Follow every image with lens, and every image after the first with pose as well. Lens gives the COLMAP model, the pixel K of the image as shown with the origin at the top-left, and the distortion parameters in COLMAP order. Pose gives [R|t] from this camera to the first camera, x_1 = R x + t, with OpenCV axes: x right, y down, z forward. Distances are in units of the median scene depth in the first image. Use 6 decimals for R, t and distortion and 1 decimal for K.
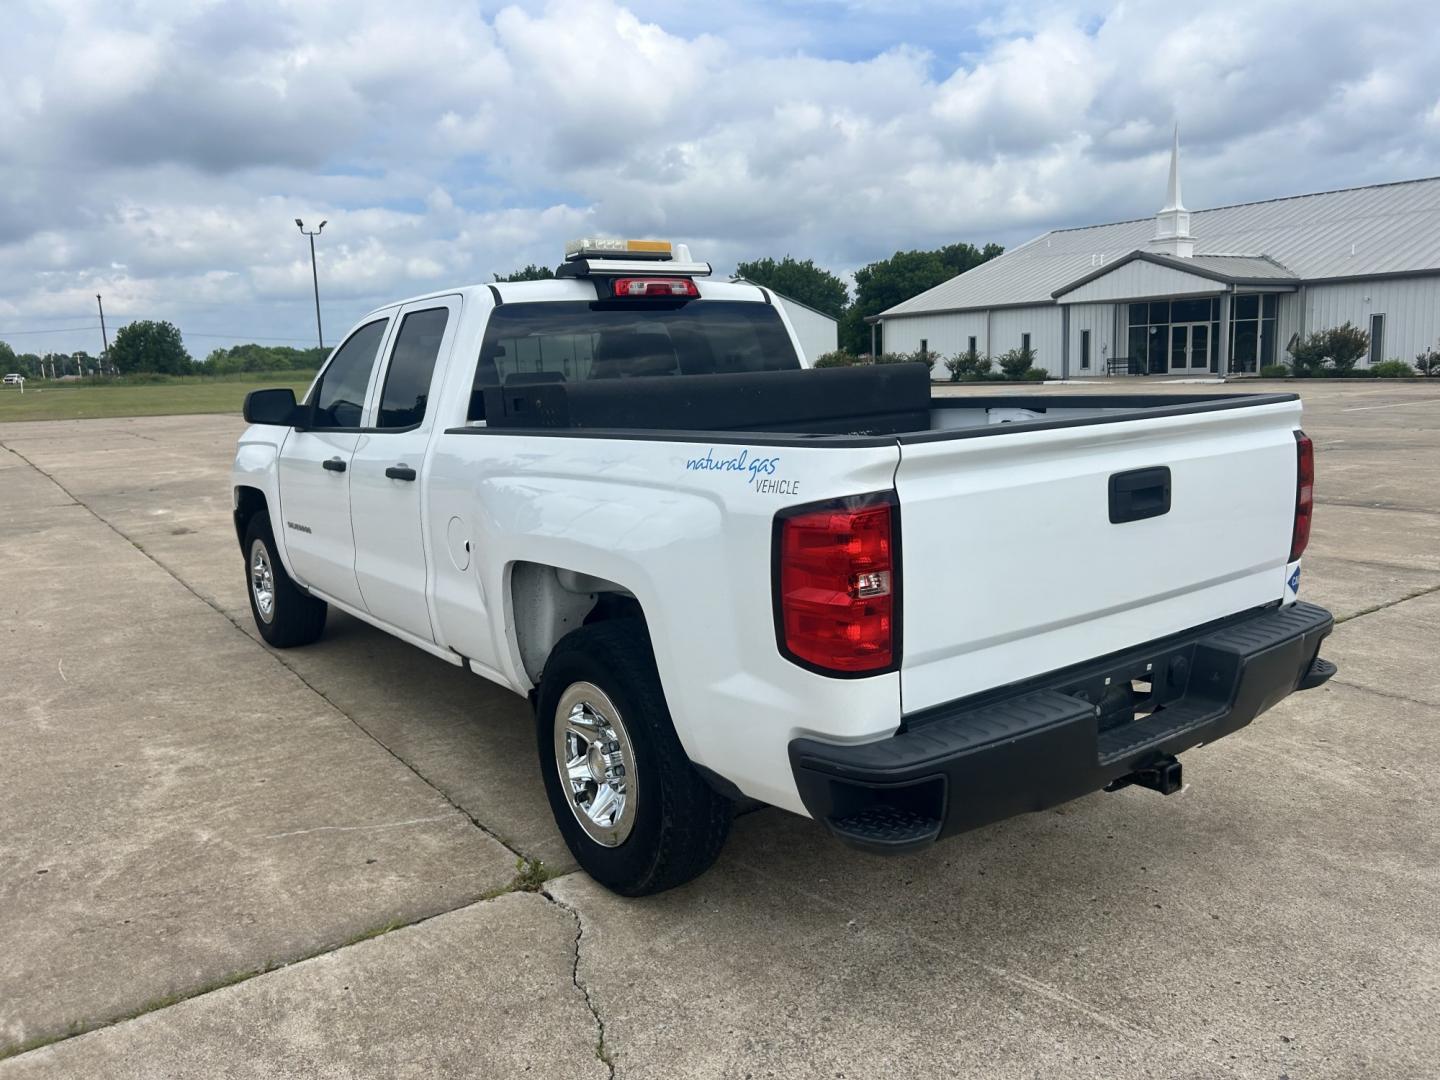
lens RADIAL K [[1093.0, 0, 719.0], [0, 1093.0, 542.6], [0, 0, 1]] dist [0.037686, -0.038669]
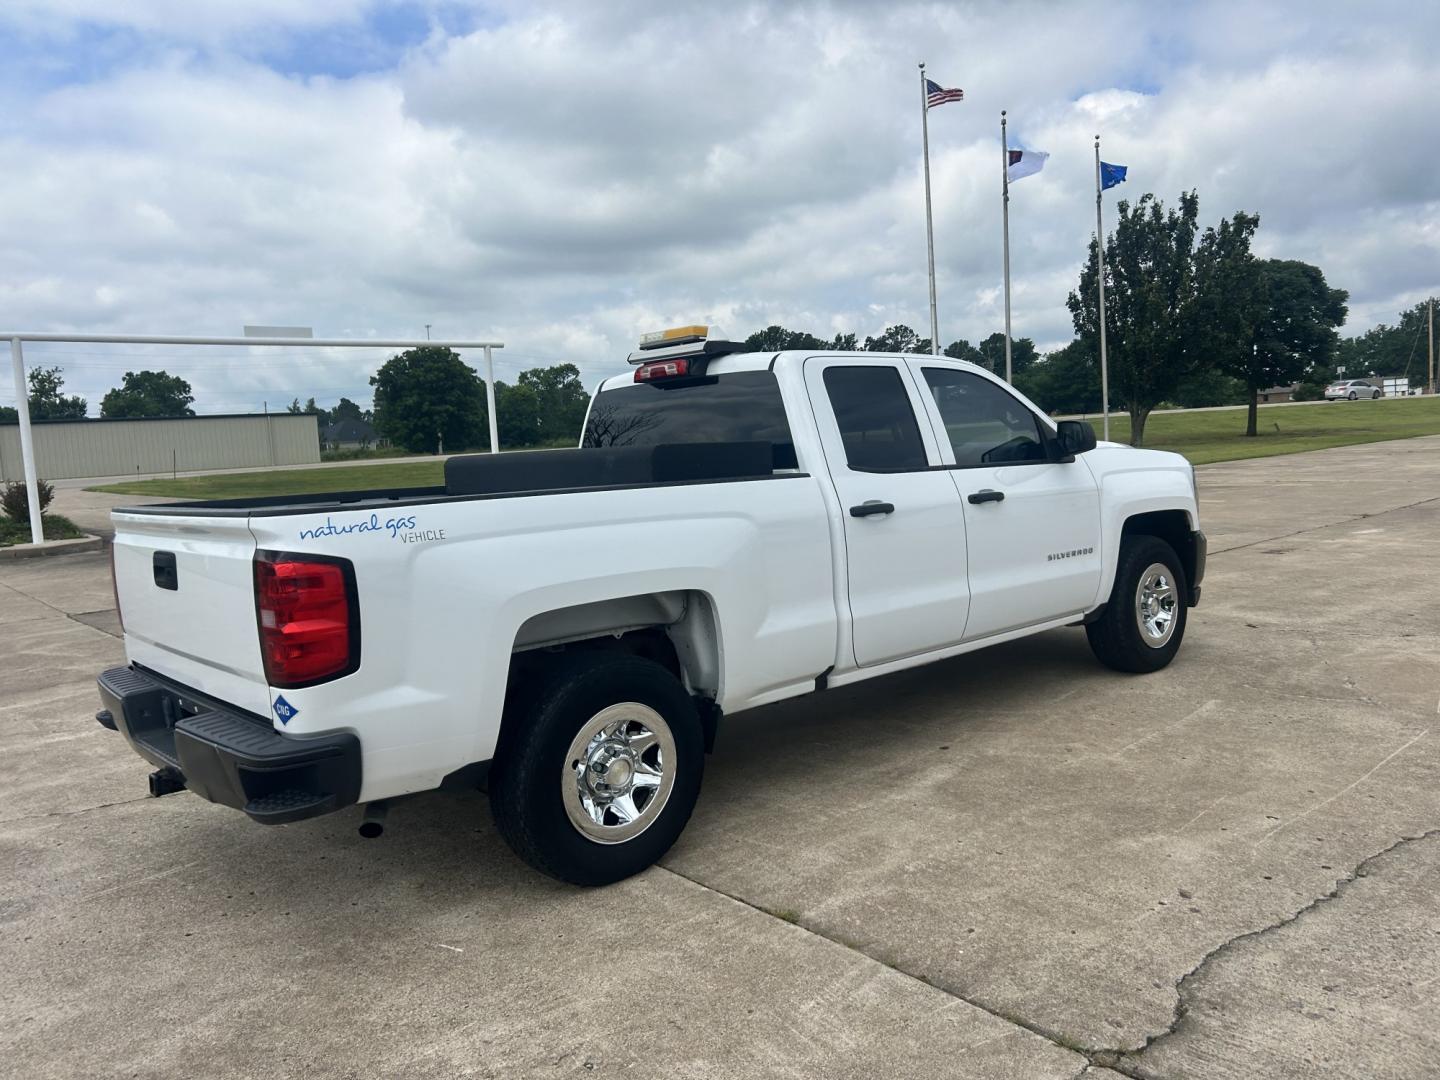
lens RADIAL K [[1095.4, 0, 723.7], [0, 1095.4, 539.3], [0, 0, 1]] dist [0.051270, -0.057885]
pose [[0.096347, 0.126737, -0.987246, 1.100335], [-0.110372, 0.987104, 0.115947, -0.193436], [0.989209, 0.097793, 0.109093, 0.939822]]
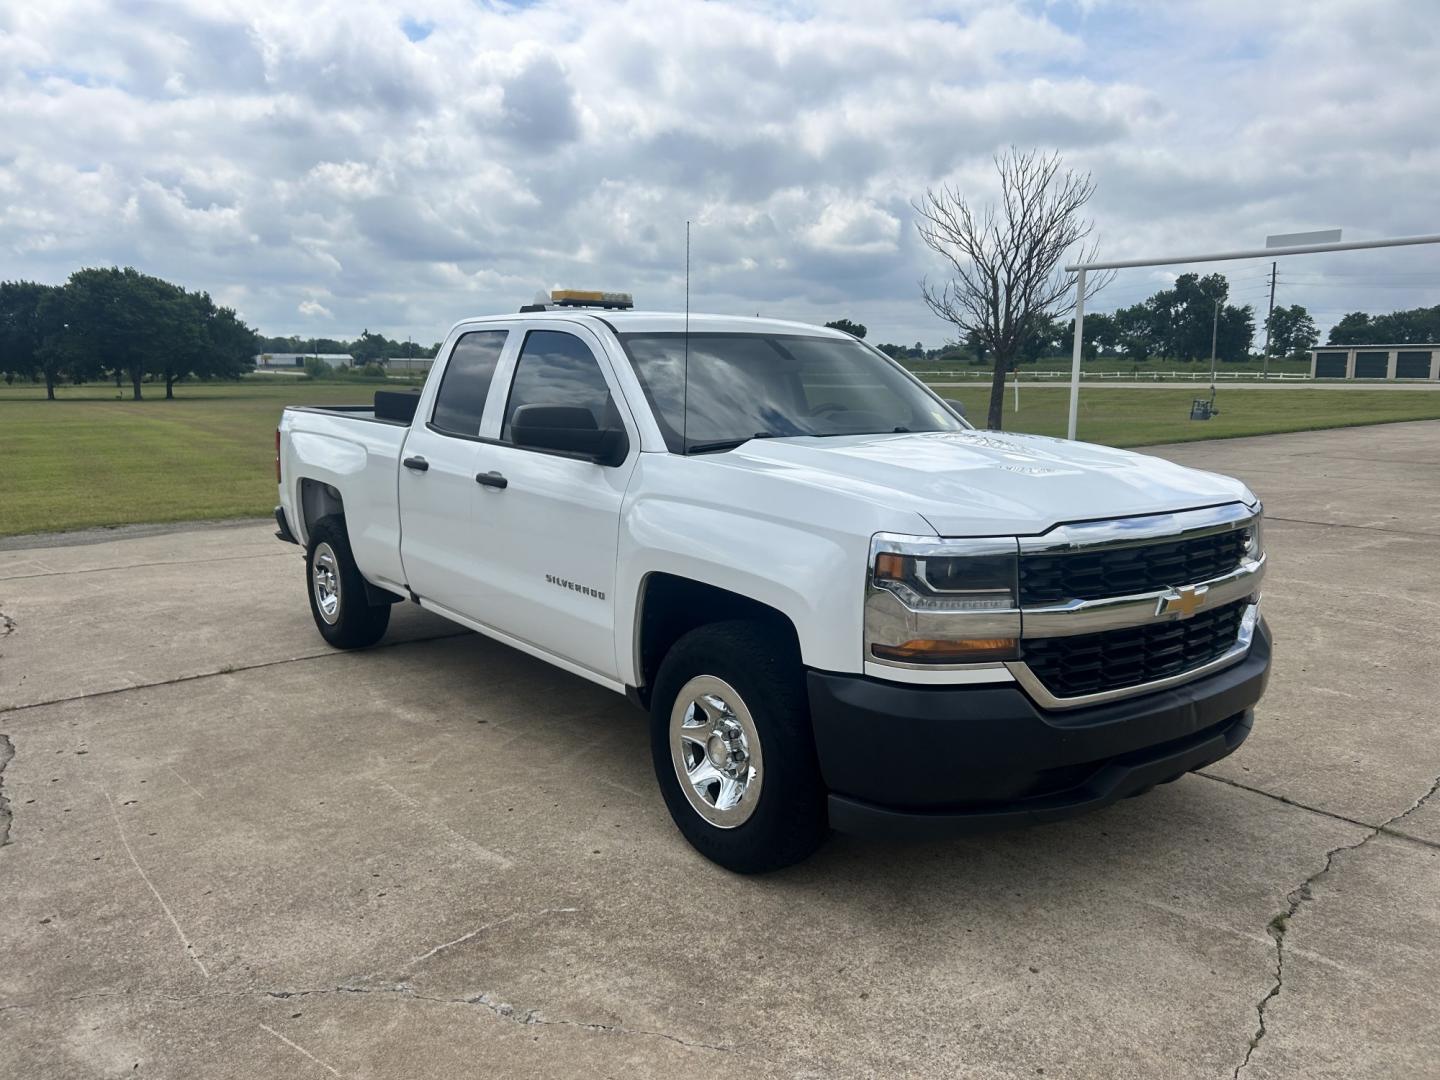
lens RADIAL K [[1093.0, 0, 720.6], [0, 1093.0, 509.6], [0, 0, 1]] dist [0.037686, -0.038669]
pose [[-0.999011, 0.040010, -0.019414, -0.204929], [0.032801, 0.957713, 0.285849, -0.394522], [0.030030, 0.284929, -0.958078, 2.332099]]
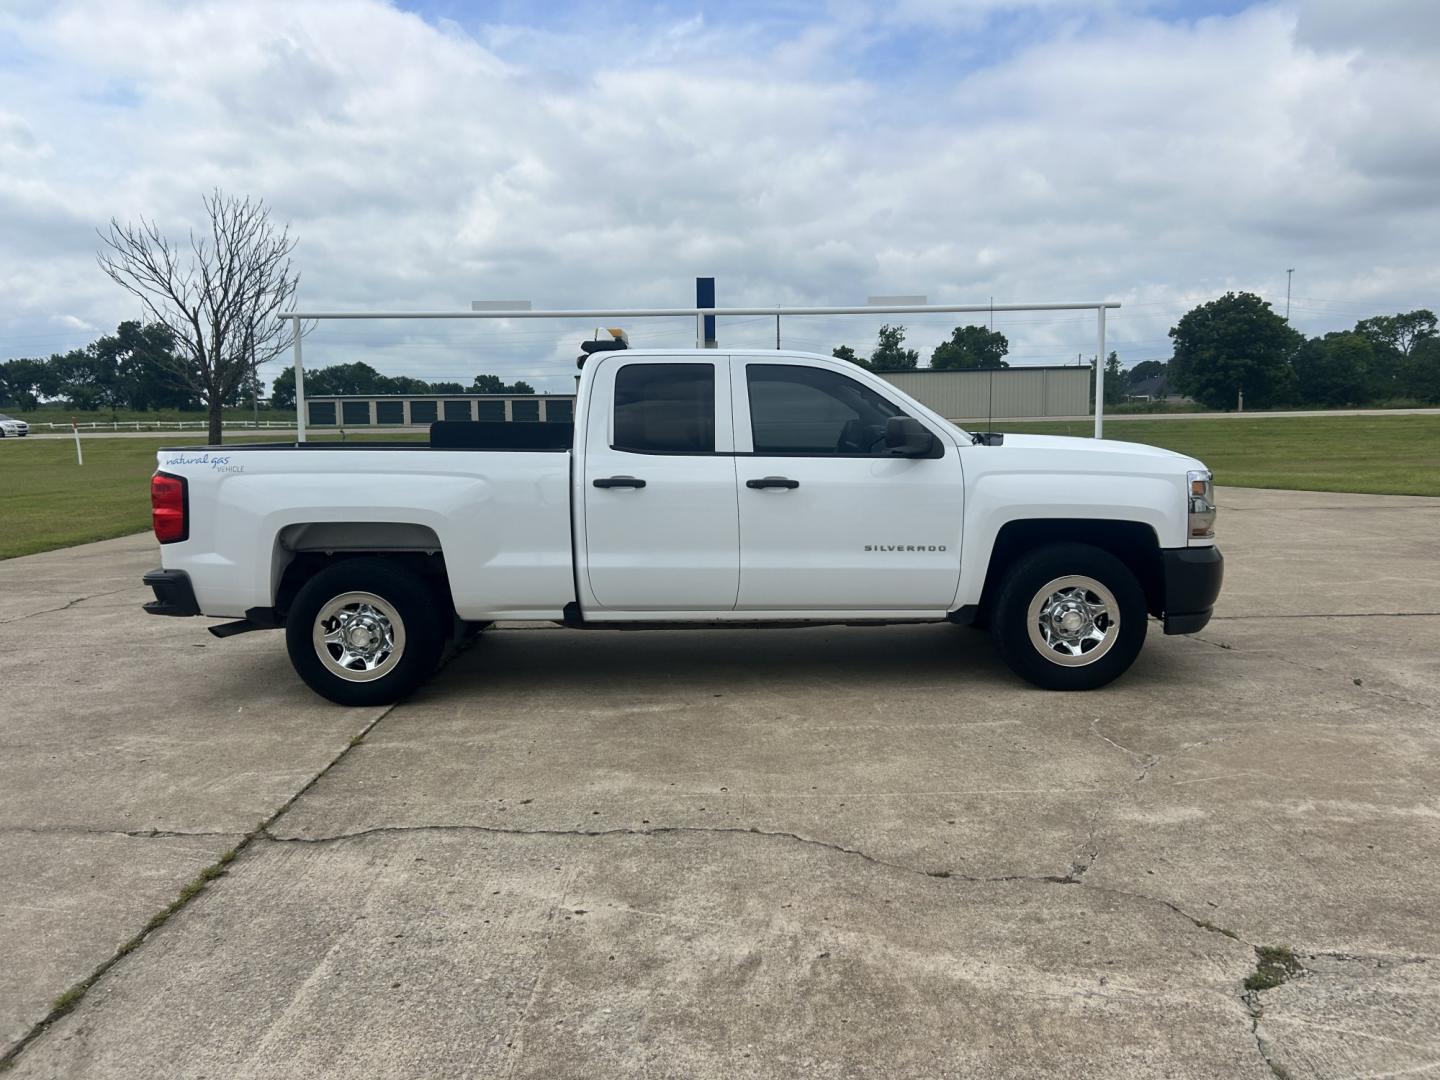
lens RADIAL K [[1093.0, 0, 726.7], [0, 1093.0, 510.0], [0, 0, 1]] dist [0.037686, -0.038669]
pose [[-0.595146, 0.115334, -0.795298, 1.033798], [-0.095176, 0.972566, 0.212264, -0.368347], [0.797962, 0.202021, -0.567842, 2.016438]]
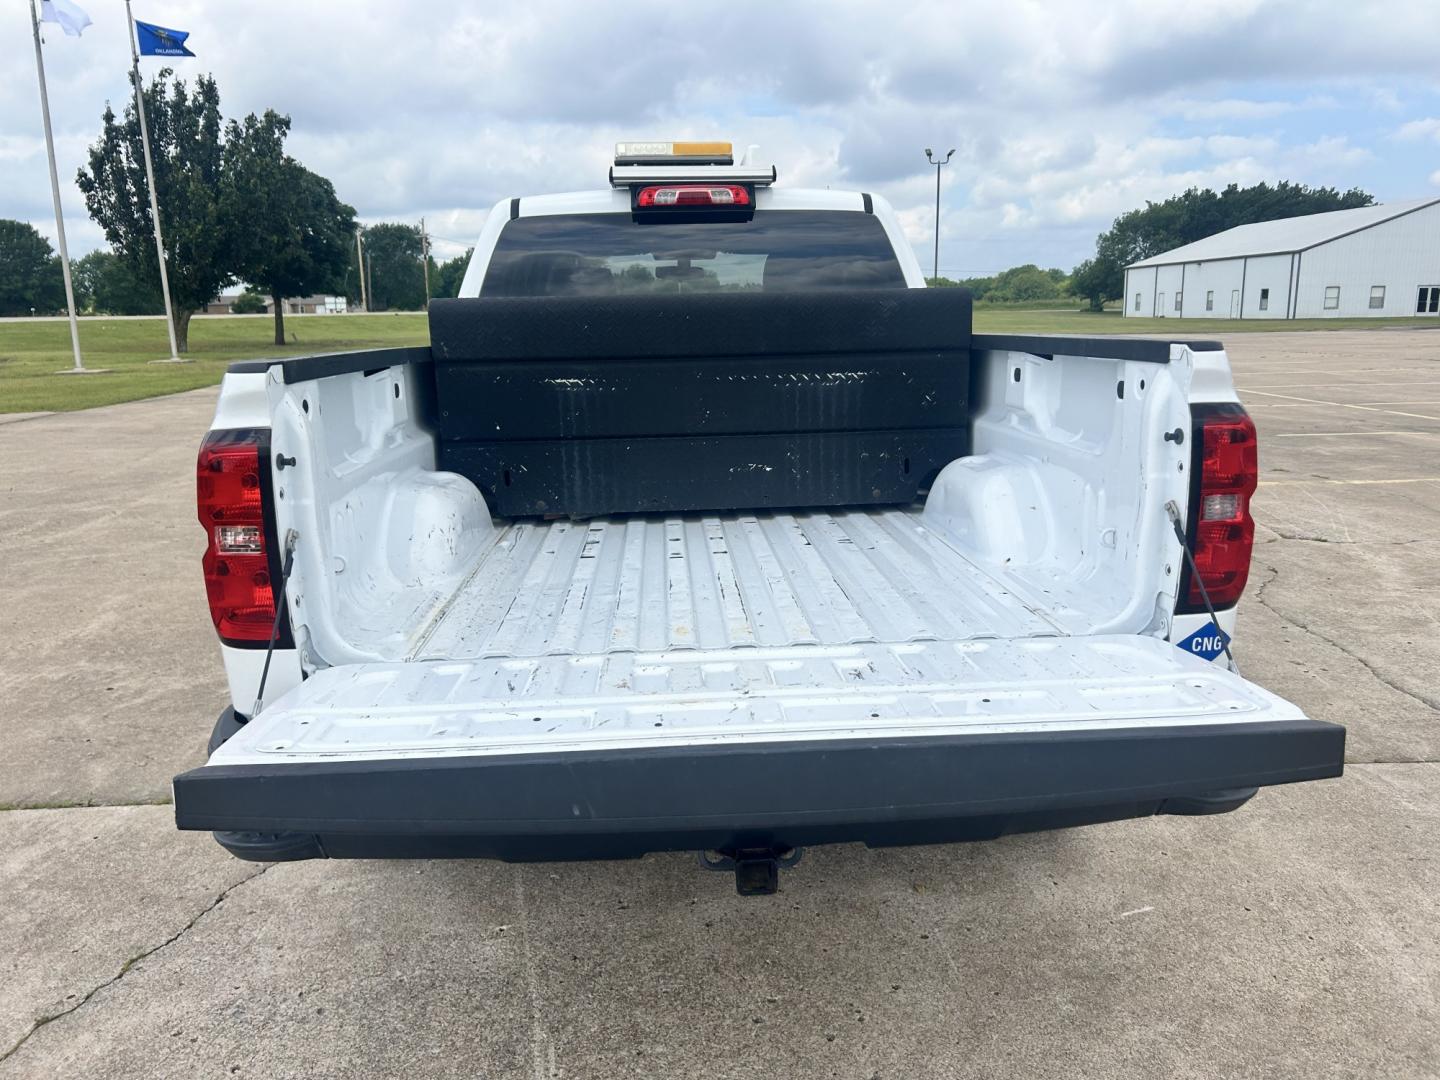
lens RADIAL K [[1095.4, 0, 729.7], [0, 1095.4, 562.3], [0, 0, 1]] dist [0.051270, -0.057885]
pose [[0.845549, 0.144298, -0.514028, 0.461451], [-0.103709, 0.988836, 0.106990, -0.037164], [0.523728, -0.037155, 0.851075, 0.240365]]
